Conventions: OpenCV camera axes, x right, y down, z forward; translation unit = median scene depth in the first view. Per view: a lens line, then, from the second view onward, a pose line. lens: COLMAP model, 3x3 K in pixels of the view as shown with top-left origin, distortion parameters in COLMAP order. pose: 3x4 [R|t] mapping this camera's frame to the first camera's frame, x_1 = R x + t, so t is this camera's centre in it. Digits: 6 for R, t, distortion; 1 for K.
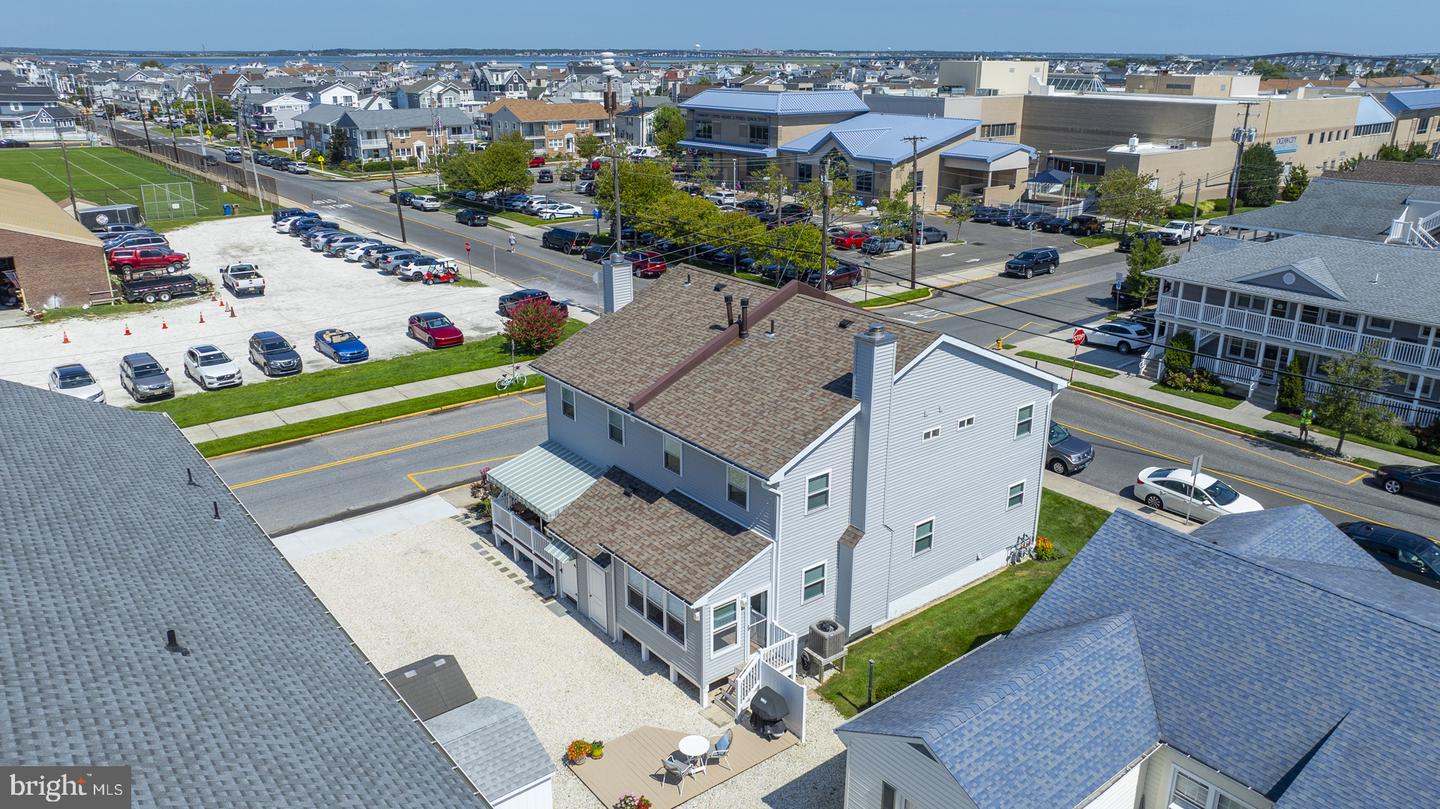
lens RADIAL K [[1013.1, 0, 714.3], [0, 1013.1, 399.3], [0, 0, 1]] dist [-0.019062, 0.001475]
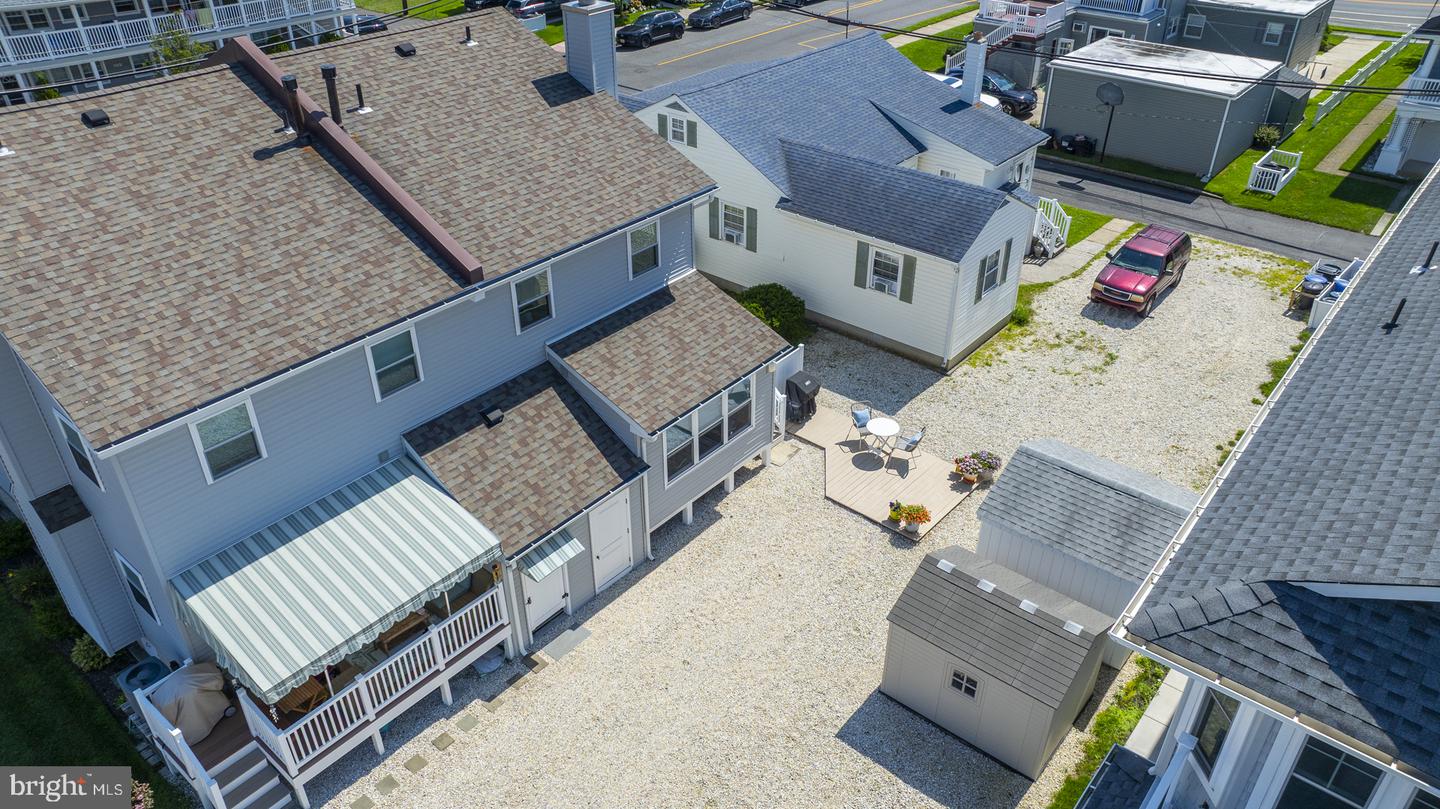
lens RADIAL K [[1012.7, 0, 715.1], [0, 1012.7, 401.1], [0, 0, 1]] dist [-0.036057, 0.033382]
pose [[-0.200660, -0.529372, 0.824319, -0.523867], [0.318157, 0.760610, 0.565906, -0.185438], [-0.926559, 0.375817, 0.015800, 0.766585]]
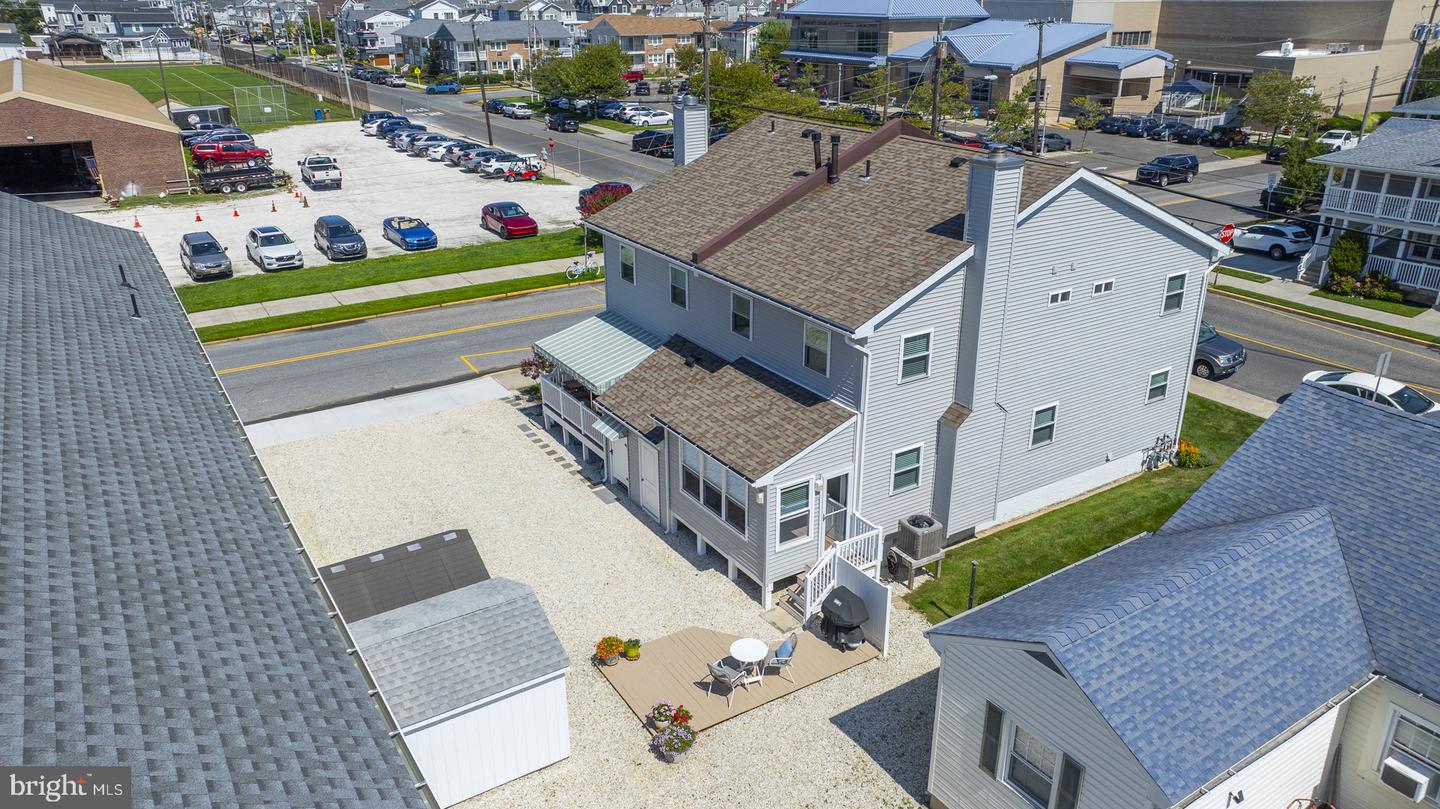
lens RADIAL K [[1012.7, 0, 715.1], [0, 1012.7, 401.1], [0, 0, 1]] dist [-0.036057, 0.033382]
pose [[0.994739, 0.032999, -0.096984, 0.017204], [-0.027354, 0.997885, 0.058967, 0.065264], [0.098724, -0.056004, 0.993538, 0.137381]]
